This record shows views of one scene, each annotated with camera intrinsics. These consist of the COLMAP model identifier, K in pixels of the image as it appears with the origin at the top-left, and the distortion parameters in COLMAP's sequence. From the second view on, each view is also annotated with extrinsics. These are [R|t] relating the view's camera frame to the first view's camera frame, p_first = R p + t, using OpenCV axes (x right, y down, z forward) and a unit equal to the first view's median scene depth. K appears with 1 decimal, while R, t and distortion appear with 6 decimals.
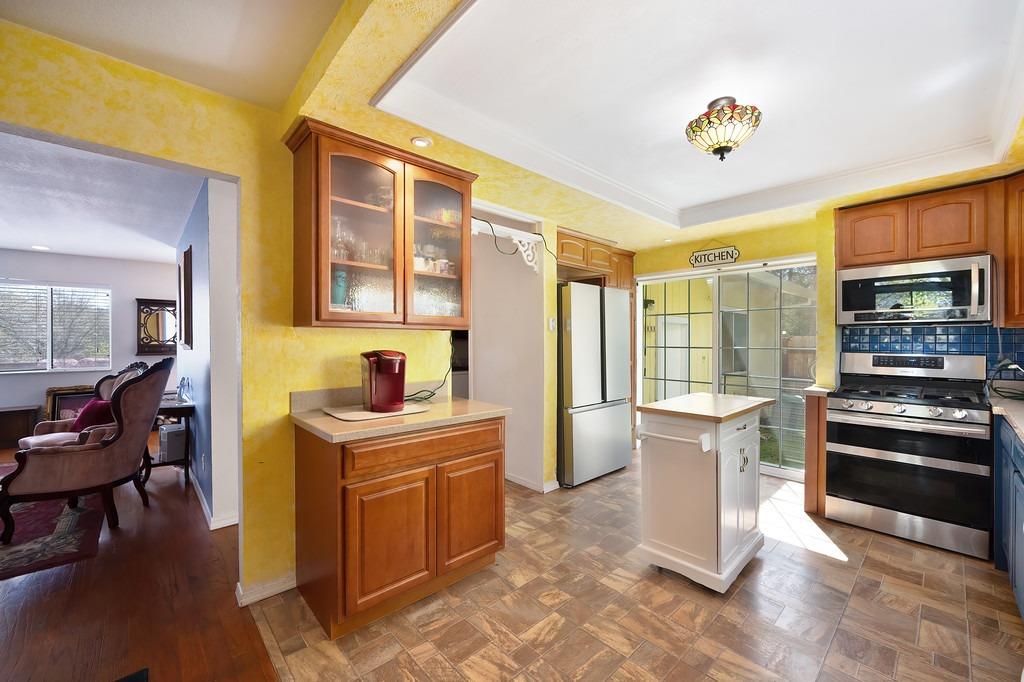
lens RADIAL K [[411.8, 0, 514.8], [0, 411.8, 345.4], [0, 0, 1]] dist [-0.001594, -0.000254]
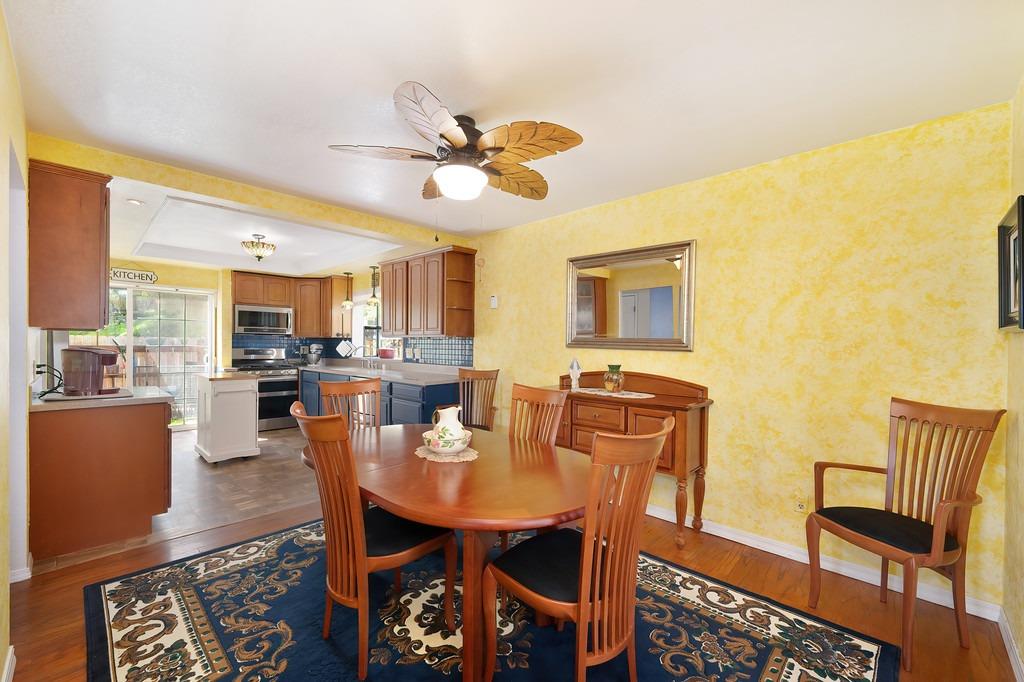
lens RADIAL K [[430.8, 0, 515.2], [0, 430.8, 342.1], [0, 0, 1]] dist [0.001659, 0.000231]
pose [[-0.046757, 0.001259, 0.998906, -1.254203], [-0.001589, 0.999998, -0.001335, -0.009301], [-0.998905, -0.001650, -0.046754, -0.182972]]
